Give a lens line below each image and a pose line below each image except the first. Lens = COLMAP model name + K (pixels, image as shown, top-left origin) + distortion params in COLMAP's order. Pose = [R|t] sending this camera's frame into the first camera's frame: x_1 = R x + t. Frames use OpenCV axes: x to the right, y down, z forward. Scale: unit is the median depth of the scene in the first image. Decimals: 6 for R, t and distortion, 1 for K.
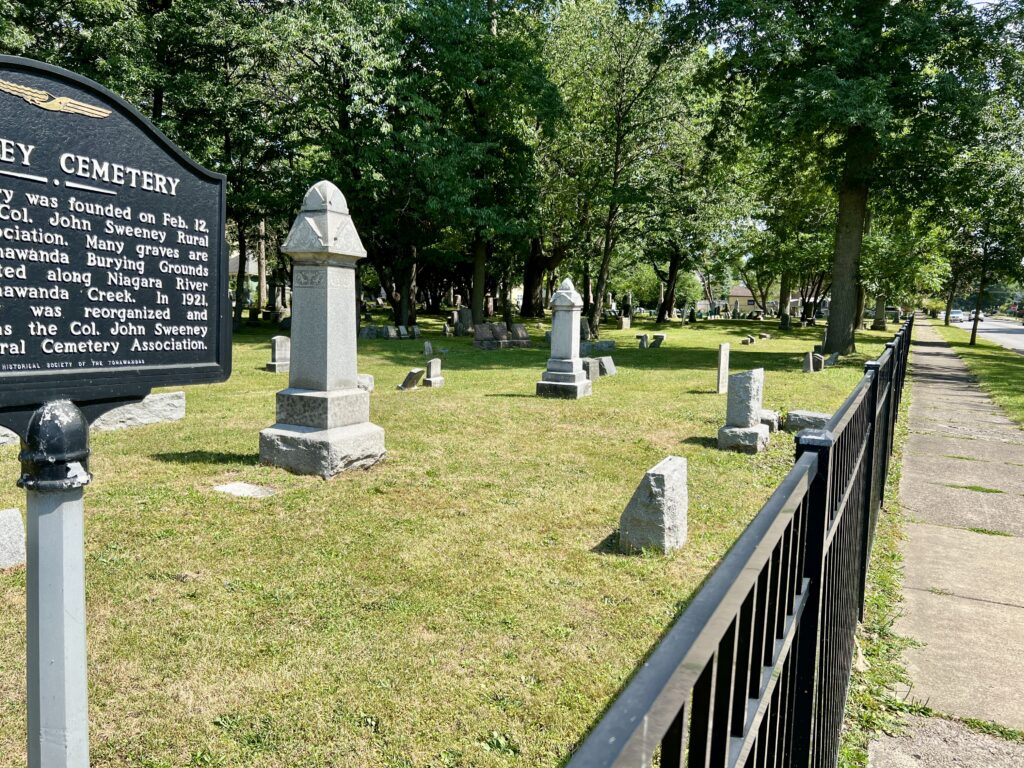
lens RADIAL K [[782.5, 0, 512.4], [0, 782.5, 384.9], [0, 0, 1]] dist [0.043854, -0.063805]
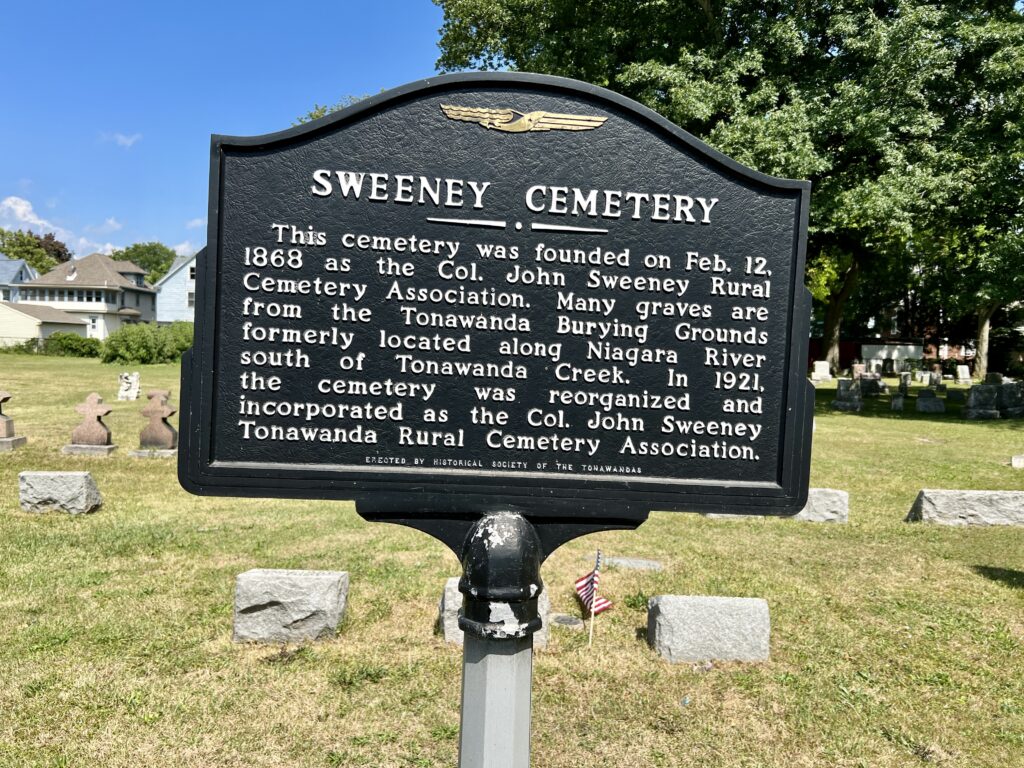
lens RADIAL K [[782.5, 0, 507.2], [0, 782.5, 385.7], [0, 0, 1]] dist [0.043854, -0.063805]
pose [[0.473054, 0.025802, -0.880656, 0.079945], [-0.105745, 0.994008, -0.027679, -0.076740], [0.874665, 0.106218, 0.472948, 0.610987]]
